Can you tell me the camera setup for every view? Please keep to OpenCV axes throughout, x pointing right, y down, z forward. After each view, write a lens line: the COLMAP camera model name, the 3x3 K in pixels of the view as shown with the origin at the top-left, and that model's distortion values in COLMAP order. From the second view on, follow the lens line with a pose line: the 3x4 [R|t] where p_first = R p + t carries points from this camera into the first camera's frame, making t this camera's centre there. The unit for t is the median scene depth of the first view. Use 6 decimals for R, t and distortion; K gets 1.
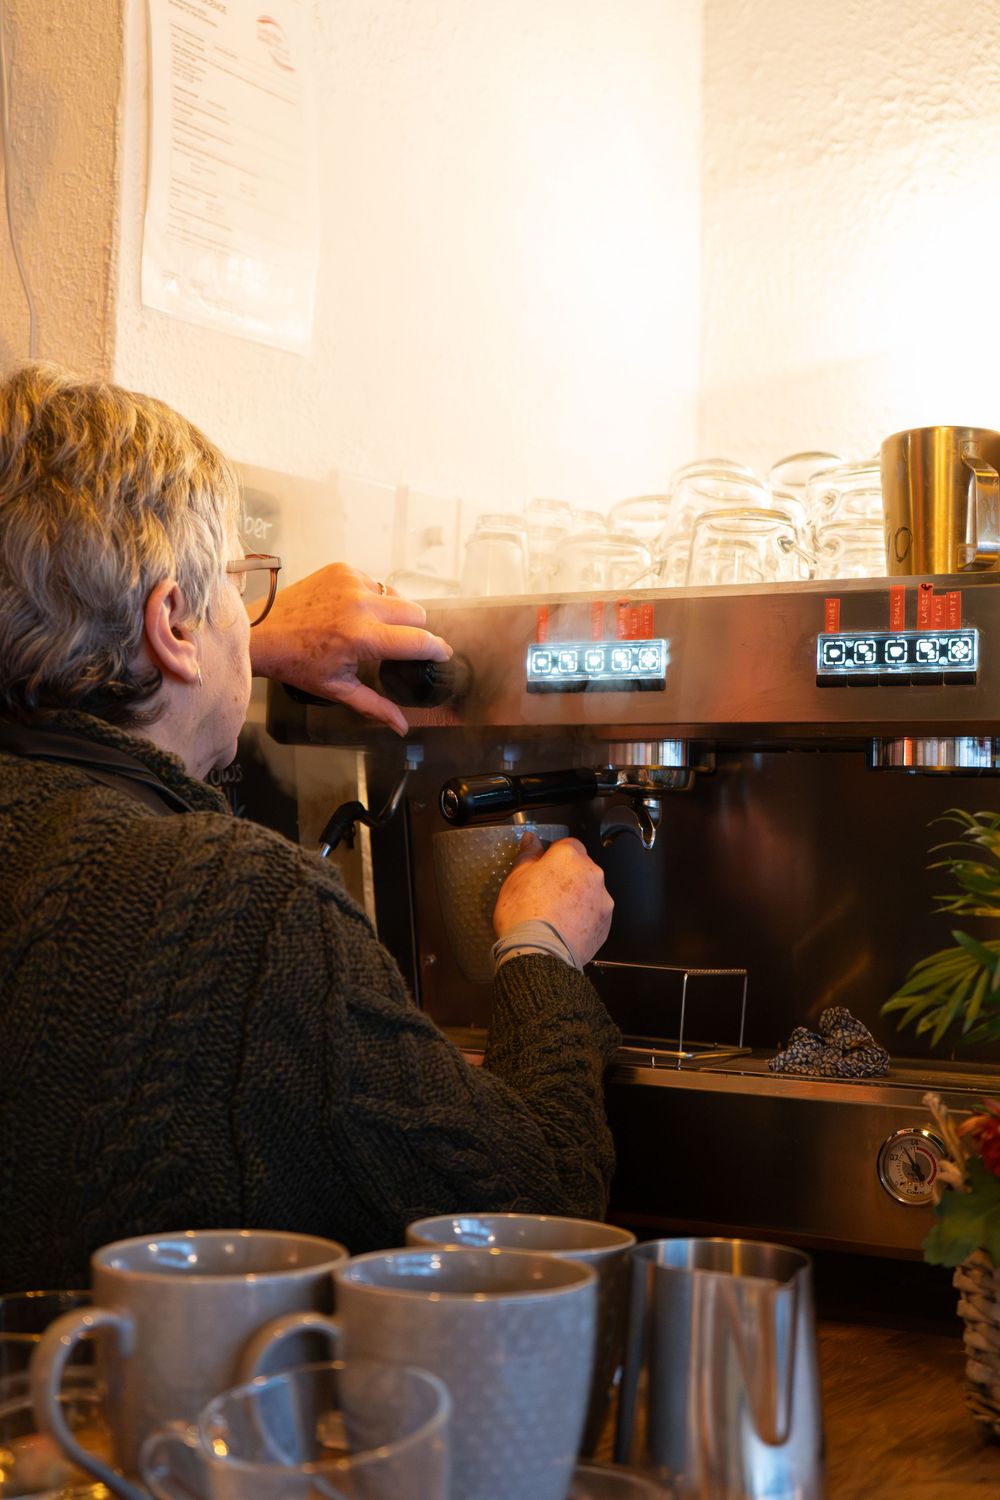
lens RADIAL K [[2054.2, 0, 469.0], [0, 2054.2, 835.4], [0, 0, 1]] dist [-0.022349, -0.002916]
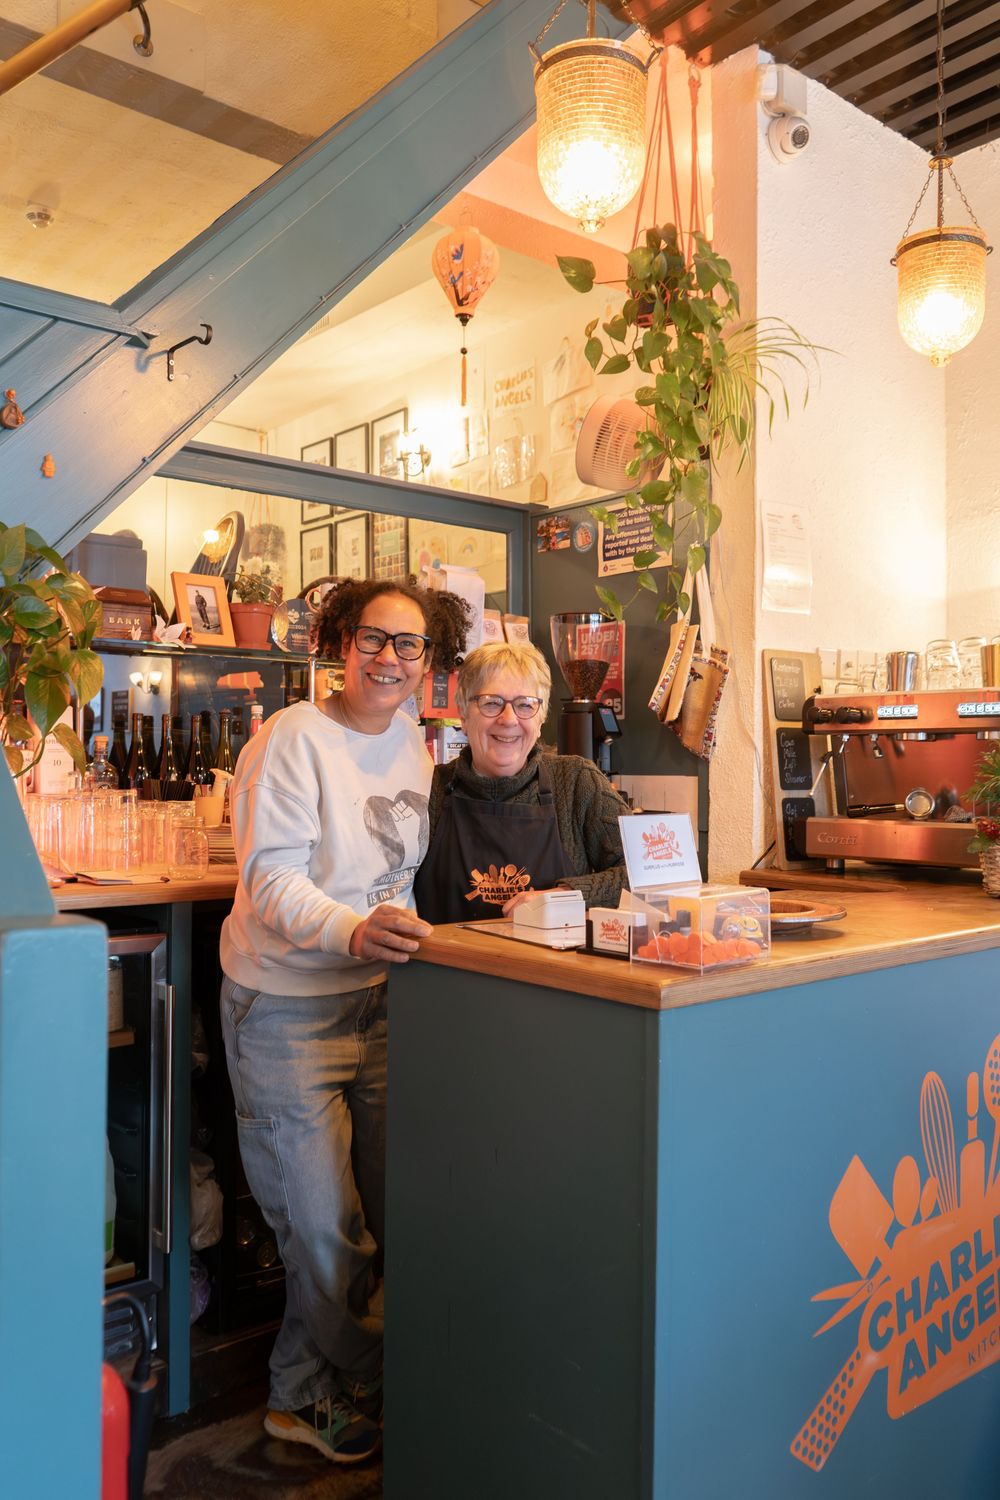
lens RADIAL K [[1215.2, 0, 500.0], [0, 1215.2, 750.0], [0, 0, 1]] dist [-0.010516, -0.001842]
pose [[0.956760, -0.017103, -0.290374, 0.011448], [0.015299, 0.999847, -0.008483, -0.009177], [0.290475, 0.003674, 0.956876, -1.270962]]
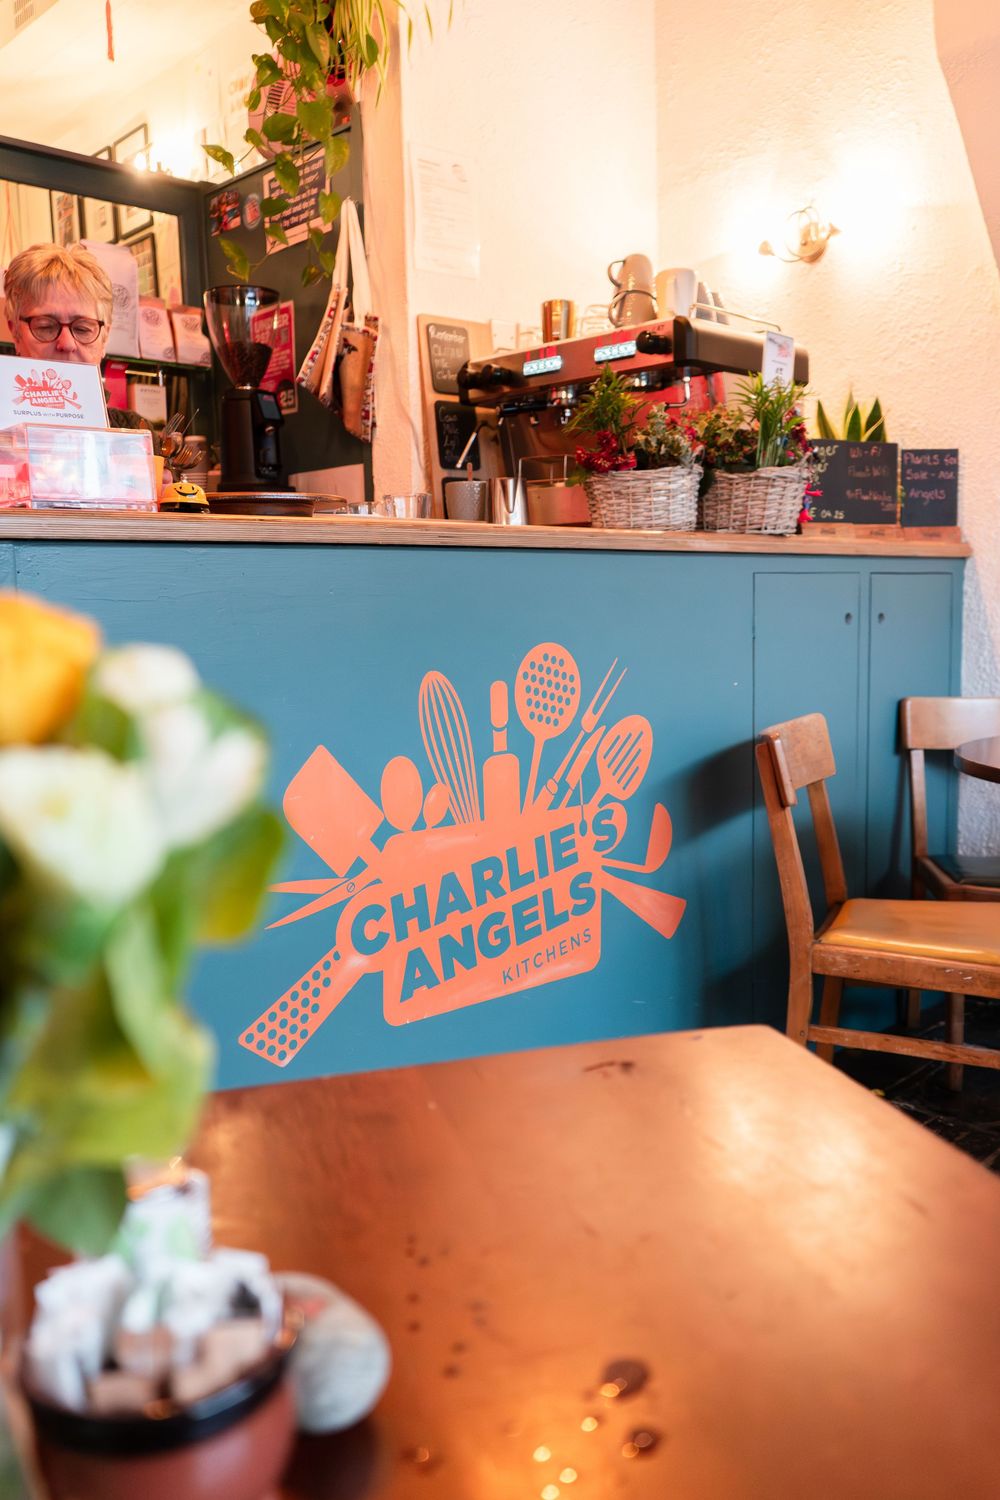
lens RADIAL K [[1247.4, 0, 500.0], [0, 1247.4, 750.0], [0, 0, 1]] dist [-0.000531, -0.004234]
pose [[0.971160, -0.017901, -0.237756, 0.474261], [0.047944, 0.991471, 0.121188, 0.290529], [0.233559, -0.129091, 0.963735, -1.068431]]
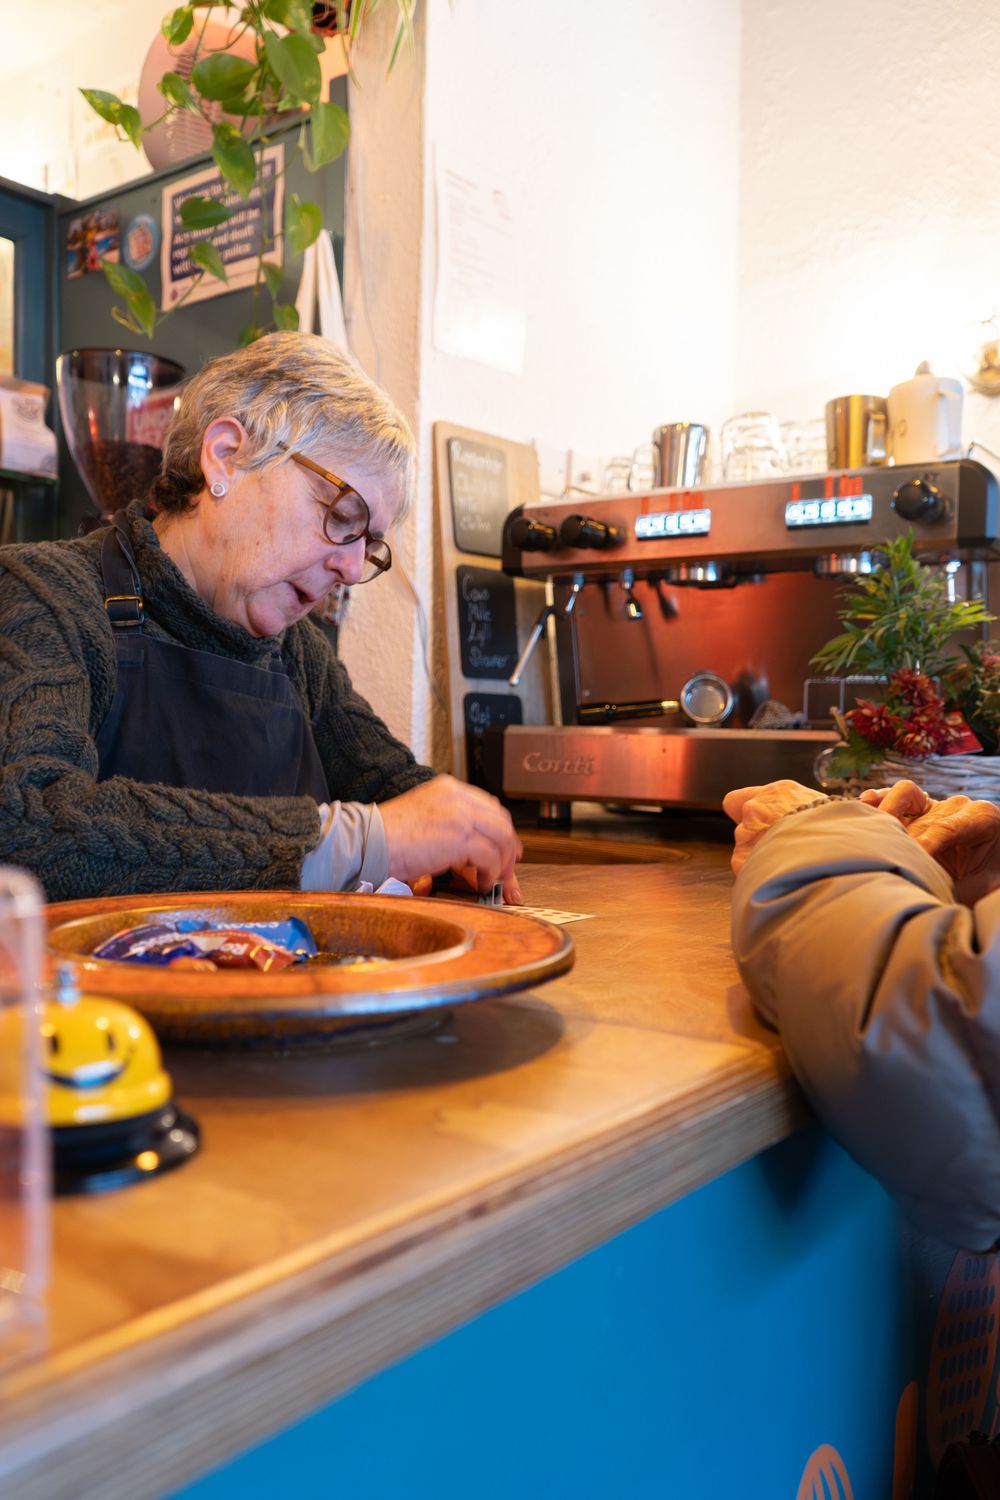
lens RADIAL K [[1251.2, 0, 499.2], [0, 1251.2, 776.6], [0, 0, 1]] dist [-0.005679, 0.001883]
pose [[0.996674, 0.001704, -0.081468, -0.004388], [0.002121, 0.998900, 0.046847, 0.098731], [0.081458, -0.046864, 0.995574, -0.196691]]
